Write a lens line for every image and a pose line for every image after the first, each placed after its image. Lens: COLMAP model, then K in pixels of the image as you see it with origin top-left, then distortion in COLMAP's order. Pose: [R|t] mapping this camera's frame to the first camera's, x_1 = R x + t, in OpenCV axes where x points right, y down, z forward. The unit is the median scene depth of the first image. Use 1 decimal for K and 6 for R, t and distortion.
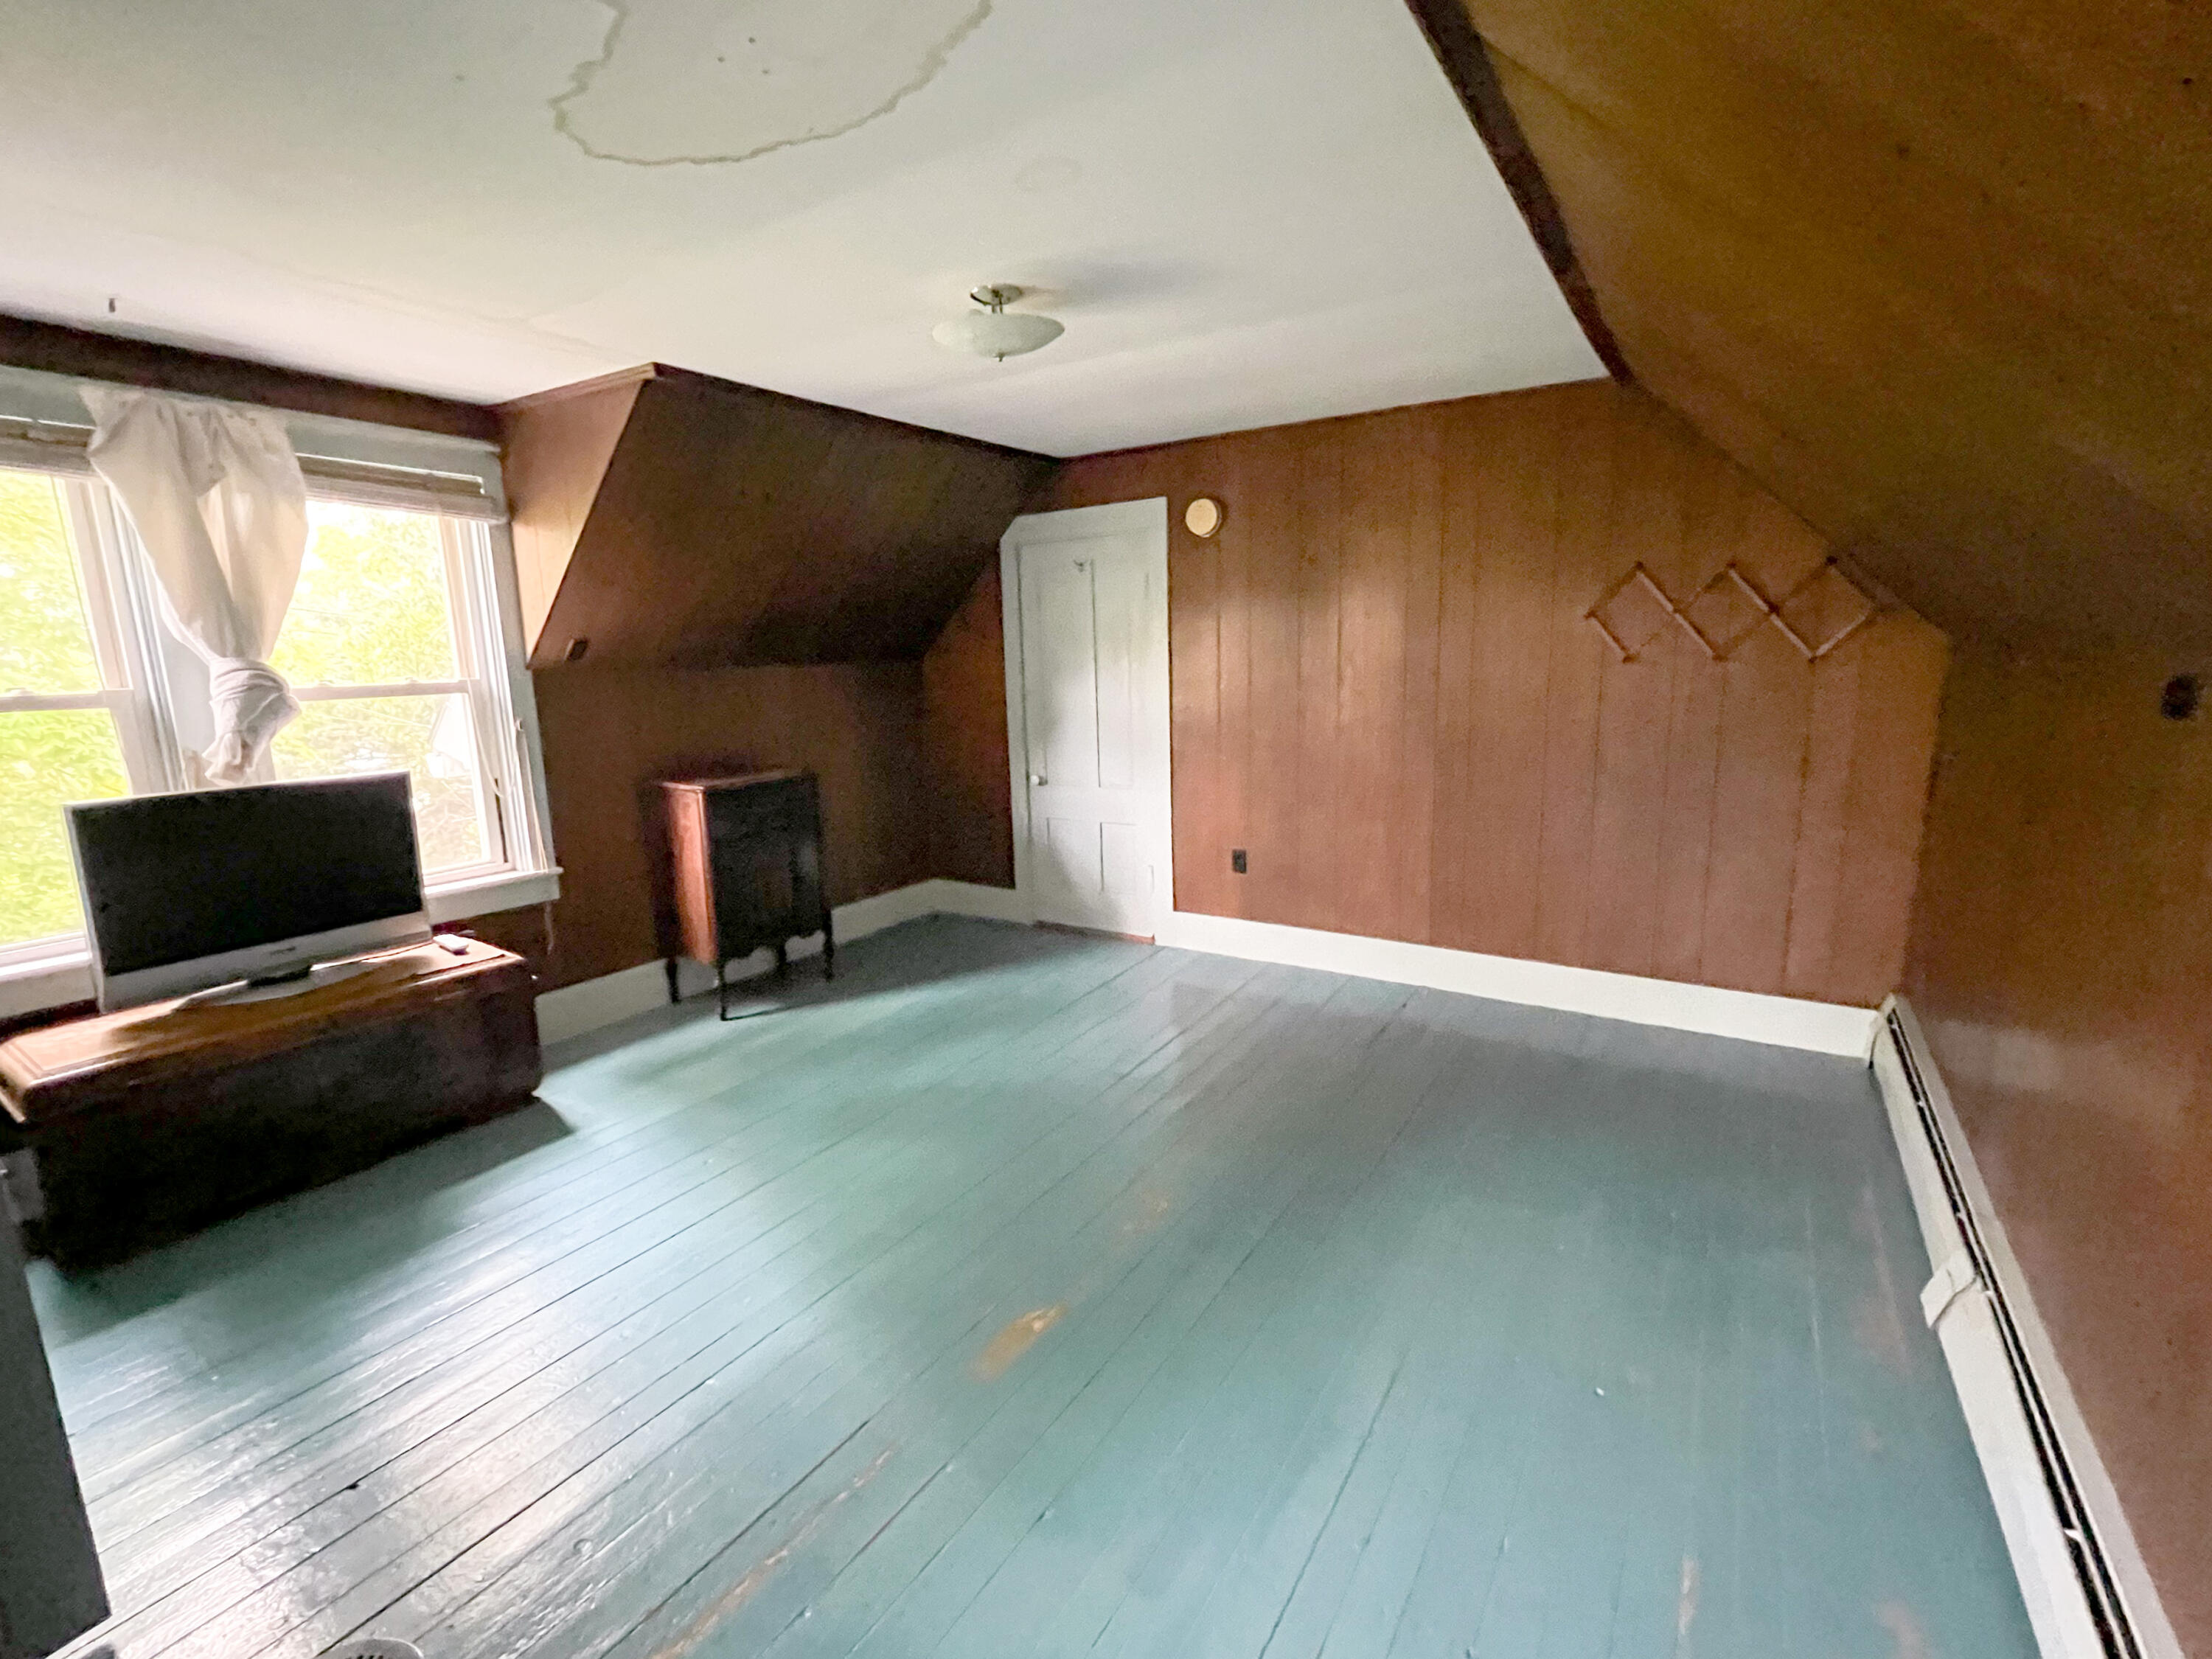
lens RADIAL K [[980.4, 0, 1107.0], [0, 980.4, 830.1], [0, 0, 1]] dist [0.004612, 0.000682]
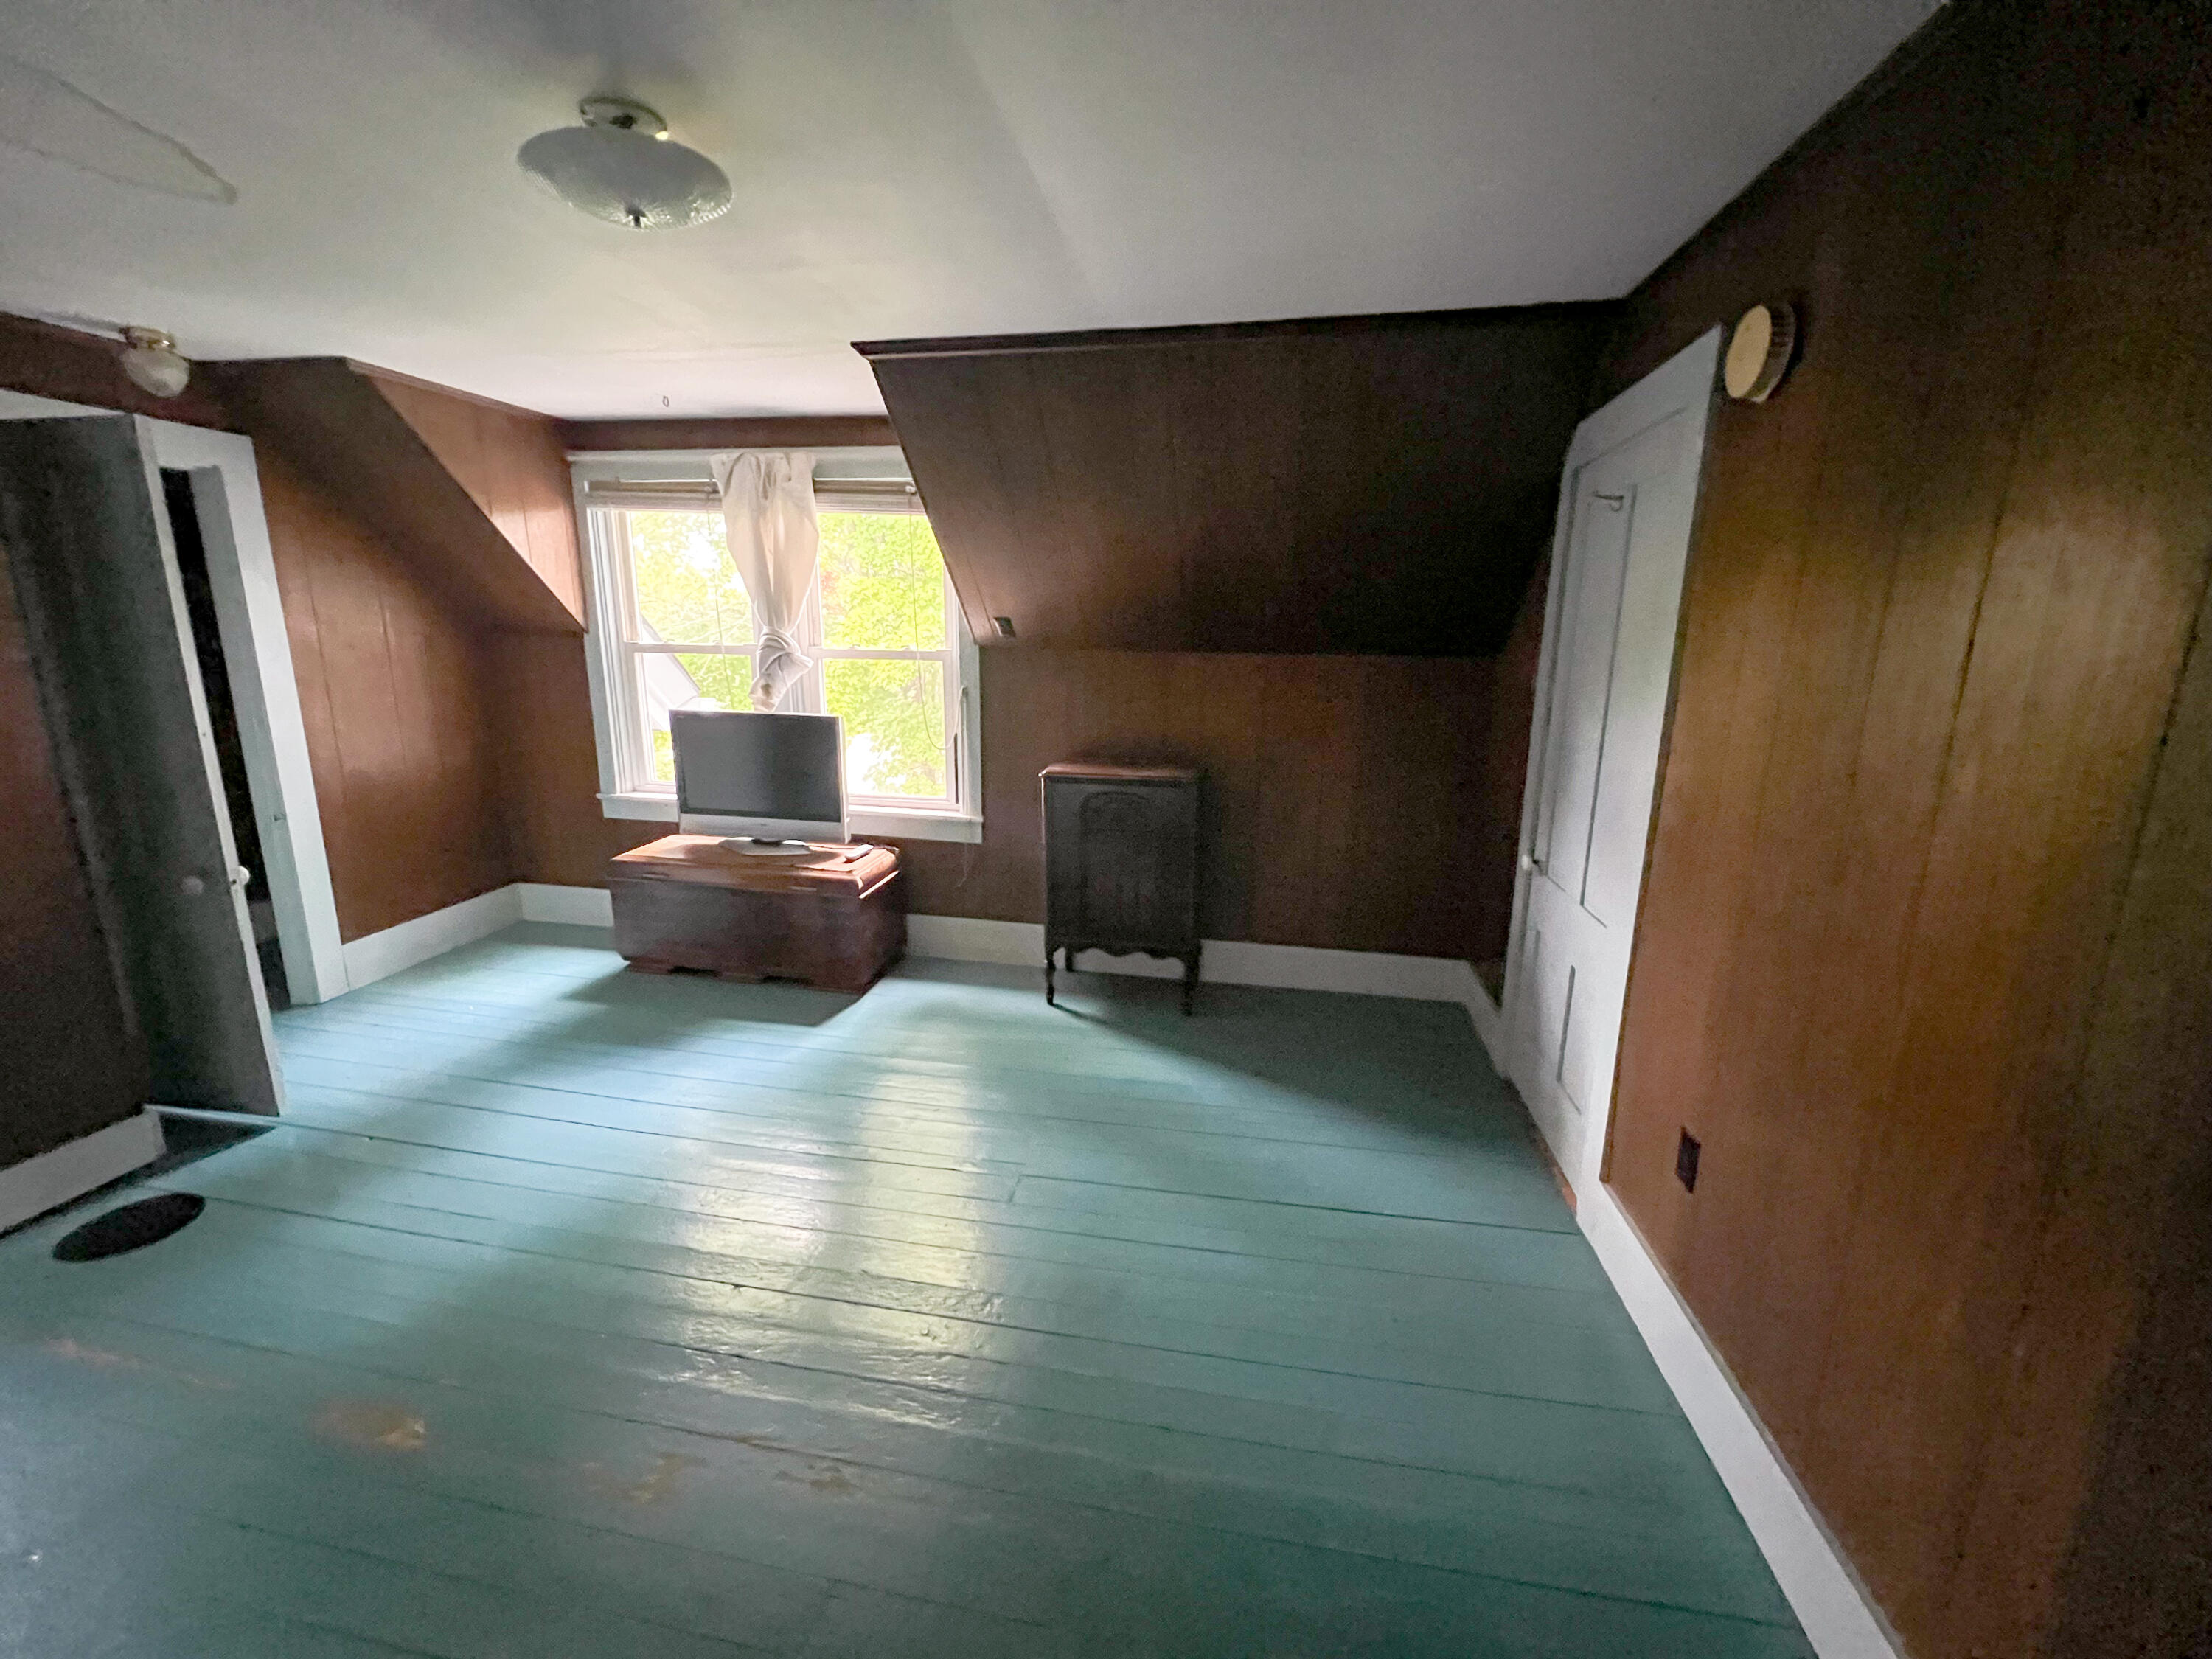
lens RADIAL K [[898.2, 0, 1096.8], [0, 898.2, 824.1], [0, 0, 1]] dist [-0.000445, 0.000251]
pose [[0.376046, 0.224408, -0.899016, 0.485412], [-0.194842, 0.967688, 0.160050, -0.164822], [0.905884, 0.114980, 0.407619, 0.774300]]
